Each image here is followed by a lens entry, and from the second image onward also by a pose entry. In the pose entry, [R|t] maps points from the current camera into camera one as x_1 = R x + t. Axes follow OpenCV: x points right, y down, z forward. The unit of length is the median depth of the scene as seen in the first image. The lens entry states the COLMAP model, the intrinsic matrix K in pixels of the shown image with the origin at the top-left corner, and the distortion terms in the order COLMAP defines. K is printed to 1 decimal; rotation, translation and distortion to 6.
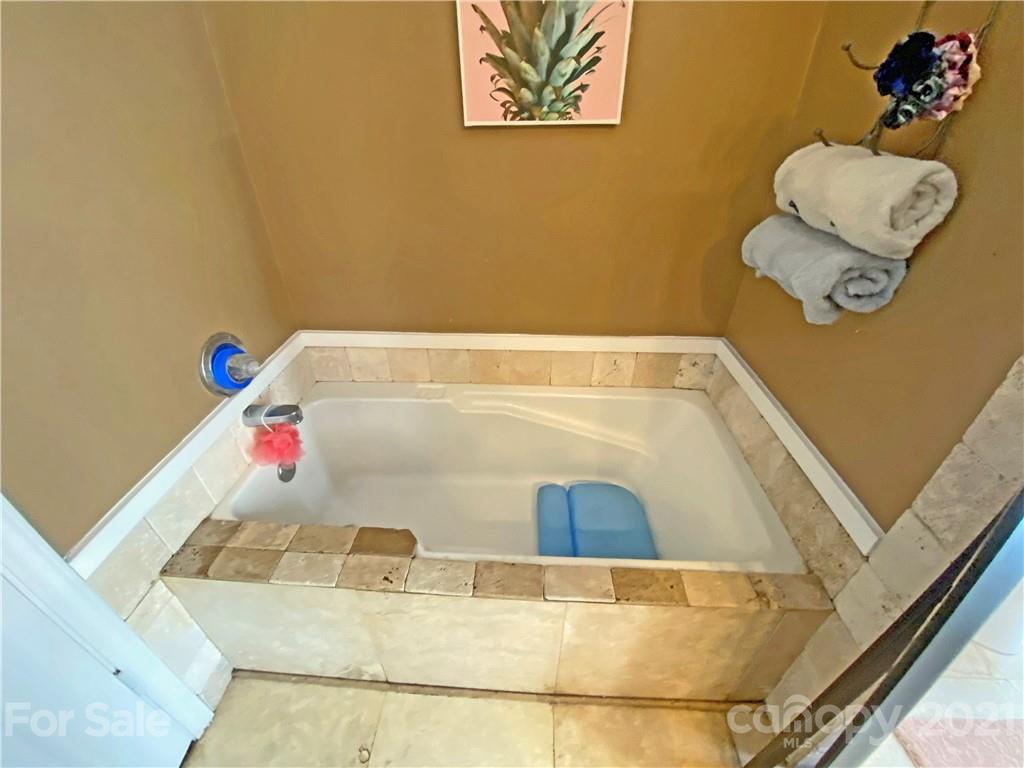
lens RADIAL K [[419.6, 0, 508.0], [0, 419.6, 384.1], [0, 0, 1]] dist [-0.021064, -0.001719]
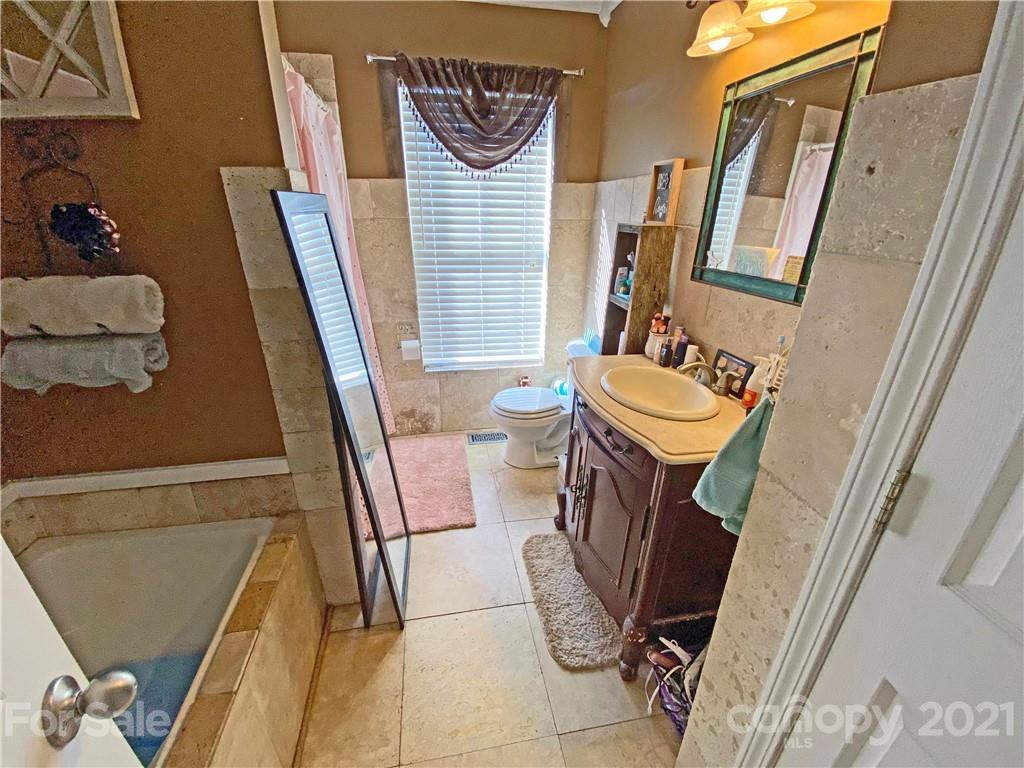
lens RADIAL K [[419.6, 0, 510.6], [0, 419.6, 384.8], [0, 0, 1]] dist [-0.021064, -0.001719]
pose [[-0.244031, -0.364695, 0.898580, -0.810116], [0.528695, 0.726751, 0.438537, -0.129409], [-0.812977, 0.582091, 0.015463, 0.005067]]
